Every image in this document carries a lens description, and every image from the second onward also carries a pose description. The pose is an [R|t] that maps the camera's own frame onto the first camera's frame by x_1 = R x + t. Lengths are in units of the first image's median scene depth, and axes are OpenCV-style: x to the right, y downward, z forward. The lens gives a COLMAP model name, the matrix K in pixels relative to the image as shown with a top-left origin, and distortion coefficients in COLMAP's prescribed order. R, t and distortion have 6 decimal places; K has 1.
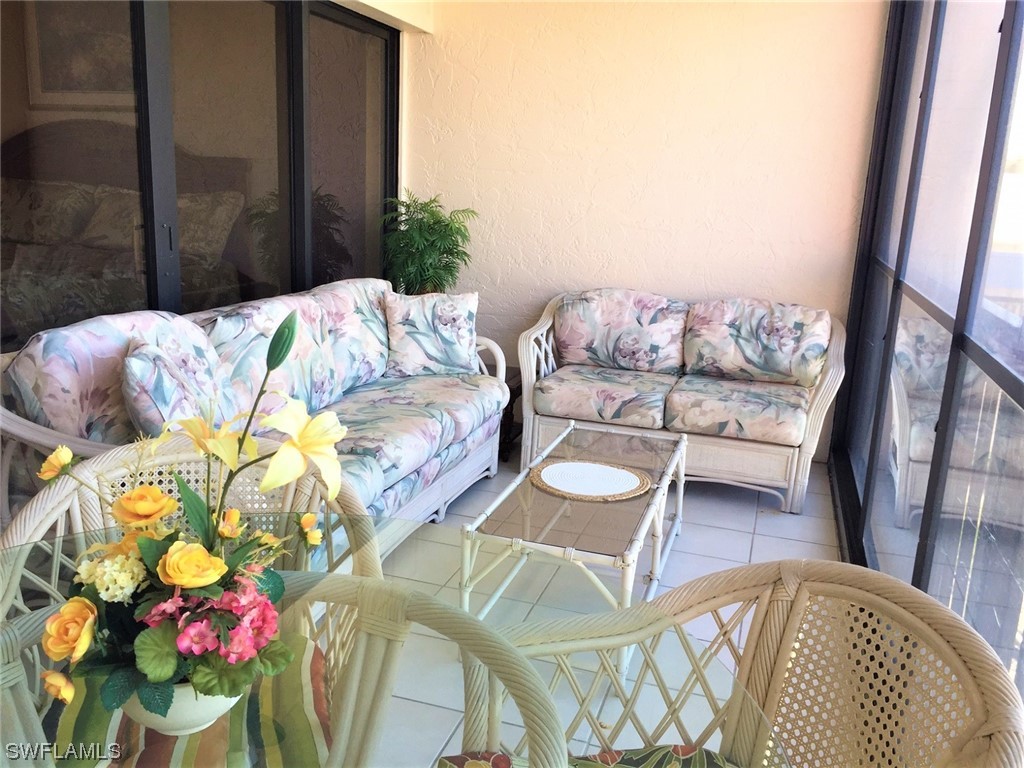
lens RADIAL K [[873.0, 0, 517.8], [0, 873.0, 383.5], [0, 0, 1]] dist [0.075562, -0.101346]
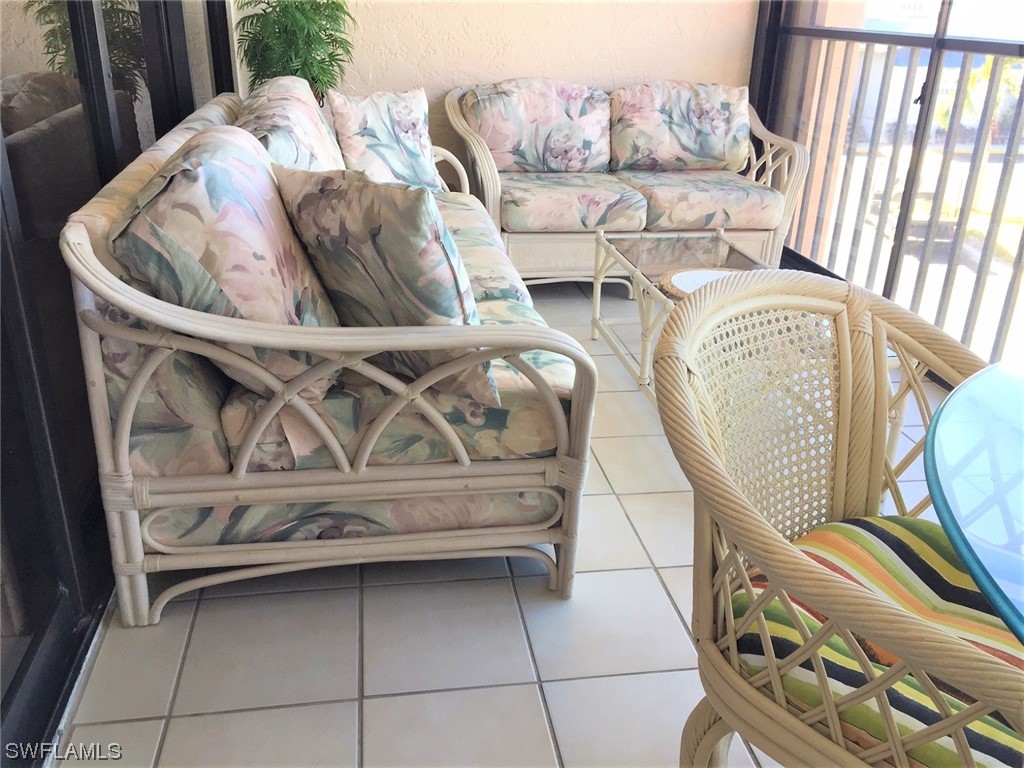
lens RADIAL K [[873.0, 0, 510.0], [0, 873.0, 385.3], [0, 0, 1]] dist [0.075562, -0.101346]
pose [[0.896805, -0.193753, 0.397745, -0.335277], [0.108465, 0.967857, 0.226911, -0.013951], [-0.428925, -0.160353, 0.888994, 0.191211]]
